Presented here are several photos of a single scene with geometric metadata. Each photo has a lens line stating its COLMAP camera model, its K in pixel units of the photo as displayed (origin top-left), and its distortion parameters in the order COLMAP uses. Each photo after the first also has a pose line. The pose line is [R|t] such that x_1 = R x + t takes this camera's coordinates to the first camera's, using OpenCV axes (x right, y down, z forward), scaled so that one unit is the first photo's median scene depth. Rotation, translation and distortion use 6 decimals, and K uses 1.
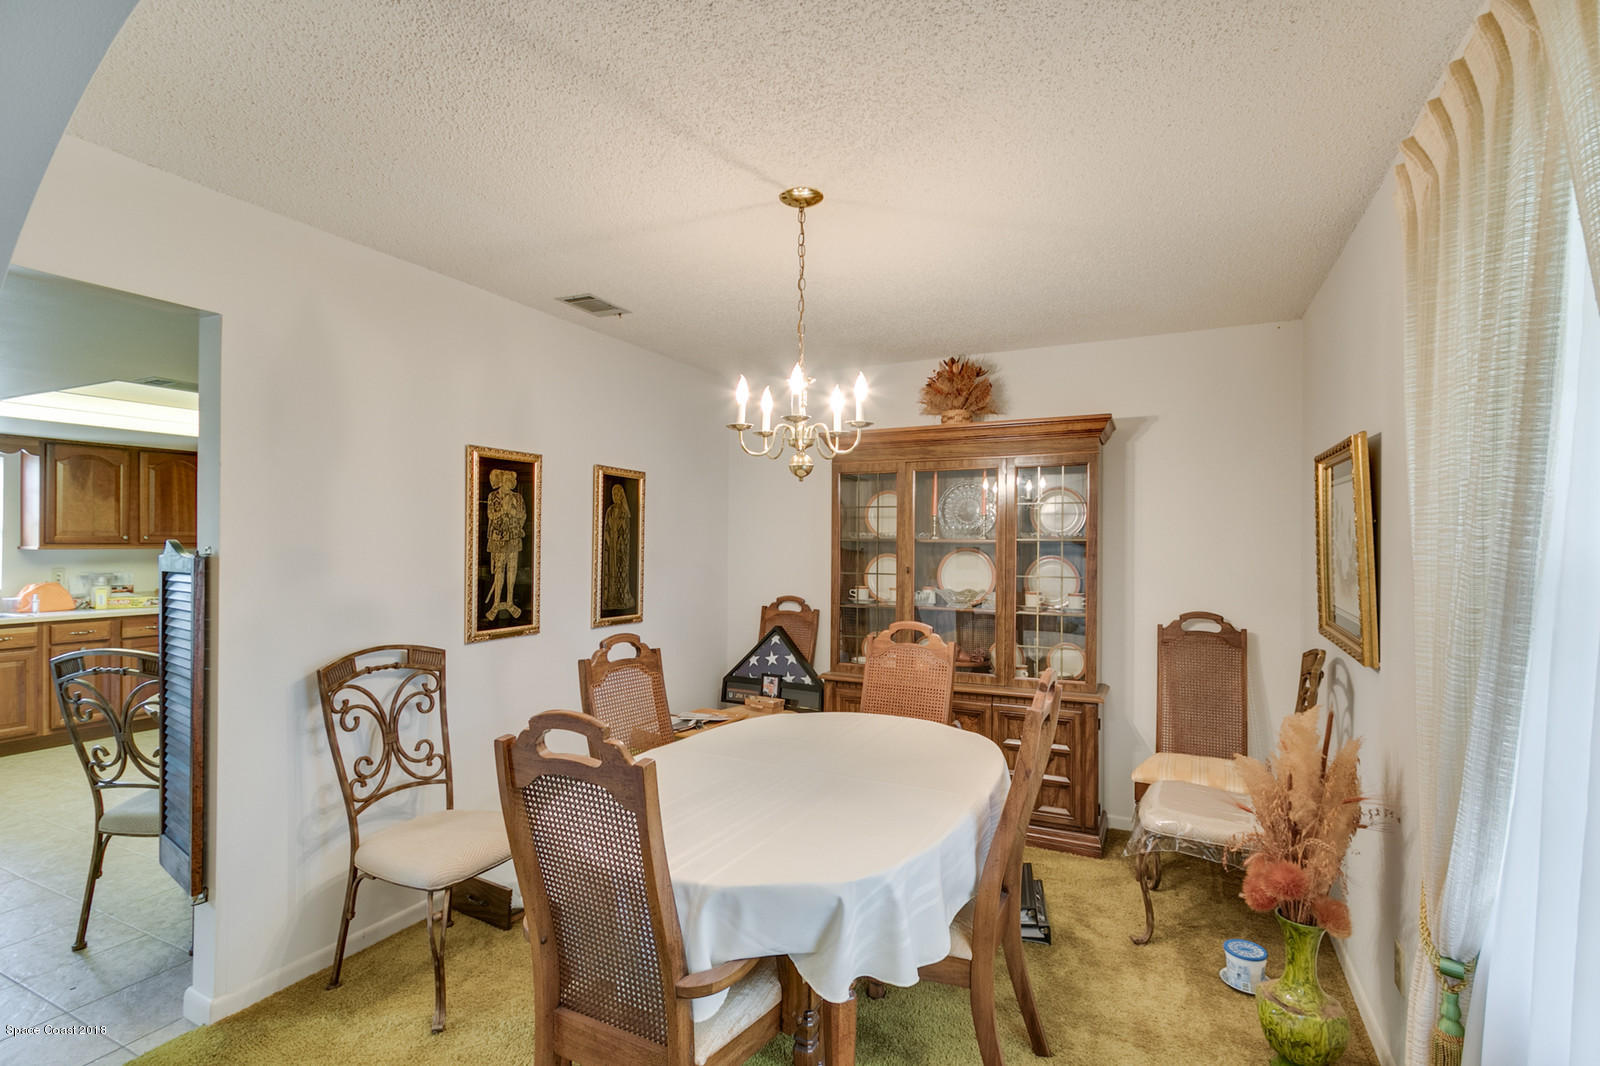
lens RADIAL K [[756.0, 0, 800.0], [0, 756.0, 533.0], [0, 0, 1]] dist [-0.002422, -0.000580]
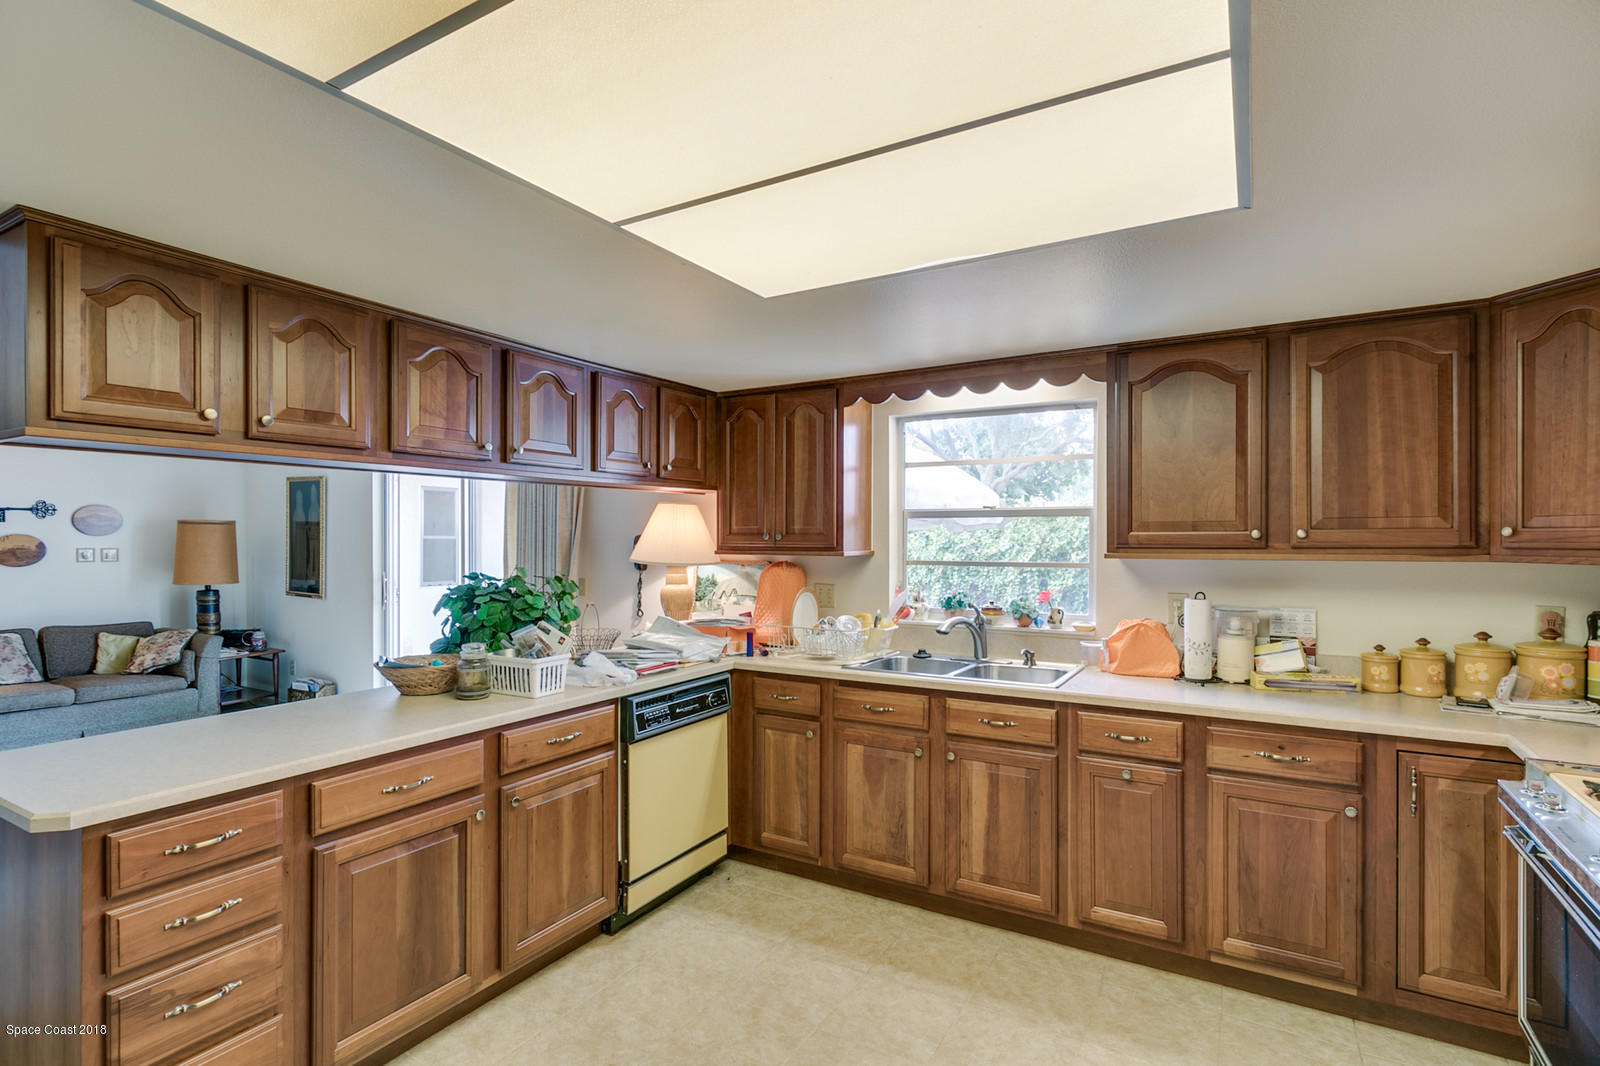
lens RADIAL K [[776.6, 0, 796.1], [0, 776.6, 546.4], [0, 0, 1]] dist [-0.000198, 0.001253]
pose [[-0.066850, 0.003786, -0.997756, -0.436016], [0.011308, 0.999931, 0.003036, 0.008999], [0.997699, -0.011080, -0.066889, 0.787983]]
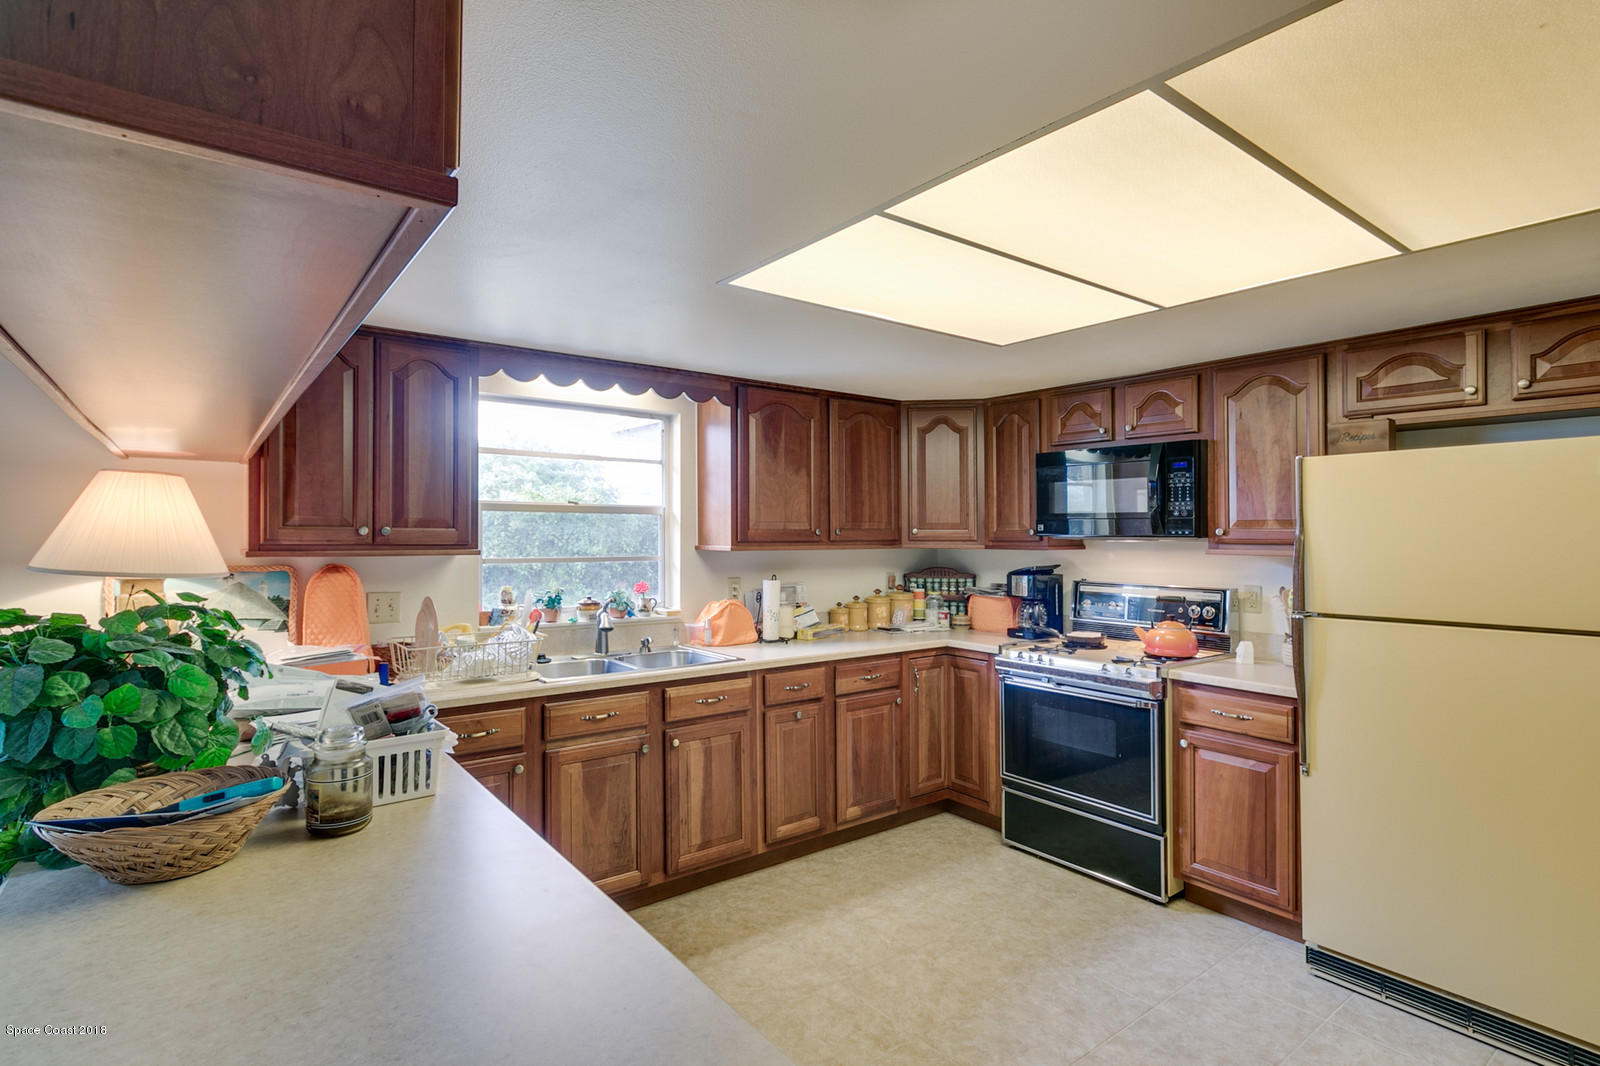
lens RADIAL K [[786.0, 0, 800.0], [0, 786.0, 533.0], [0, 0, 1]] dist [0.000426, 0.000467]
pose [[0.900336, -0.003803, -0.435178, -0.639280], [0.006966, 0.999960, 0.005671, 0.002898], [0.435139, -0.008137, 0.900327, 0.405855]]
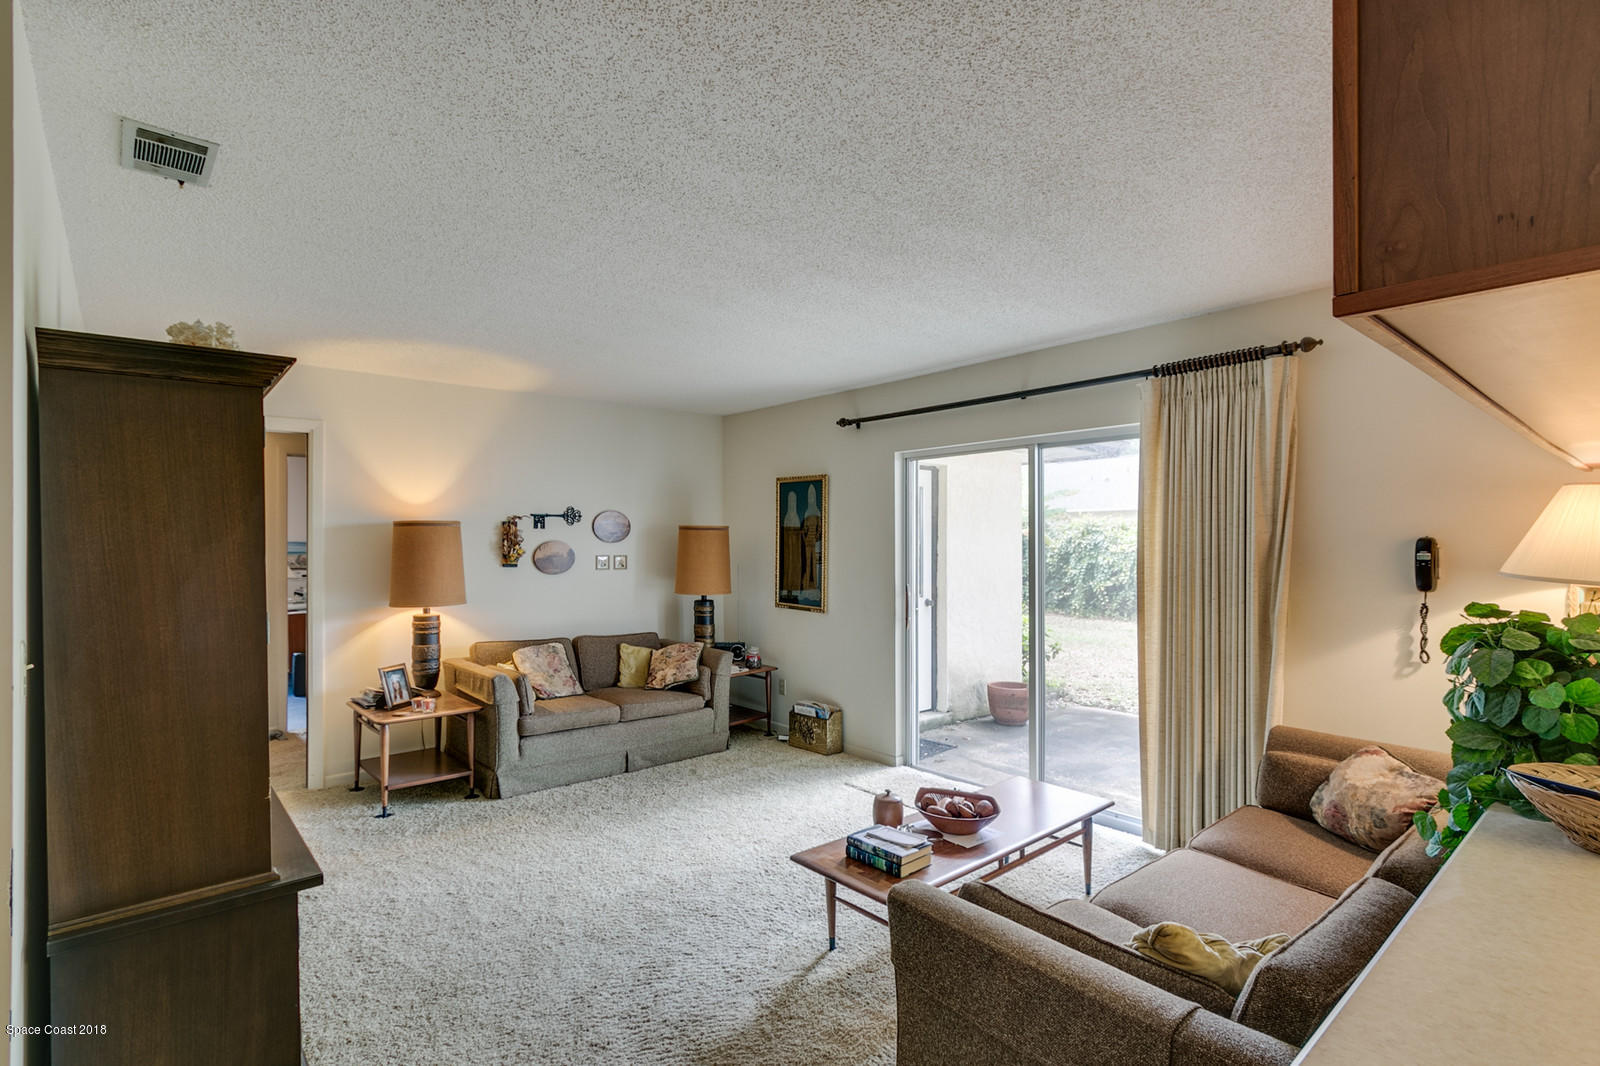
lens RADIAL K [[776.6, 0, 796.1], [0, 776.6, 546.4], [0, 0, 1]] dist [-0.000198, 0.001253]
pose [[-0.379335, -0.003297, -0.925254, -0.572464], [0.011454, 0.999900, -0.008259, 0.003323], [0.925189, -0.013731, -0.379259, 0.380409]]
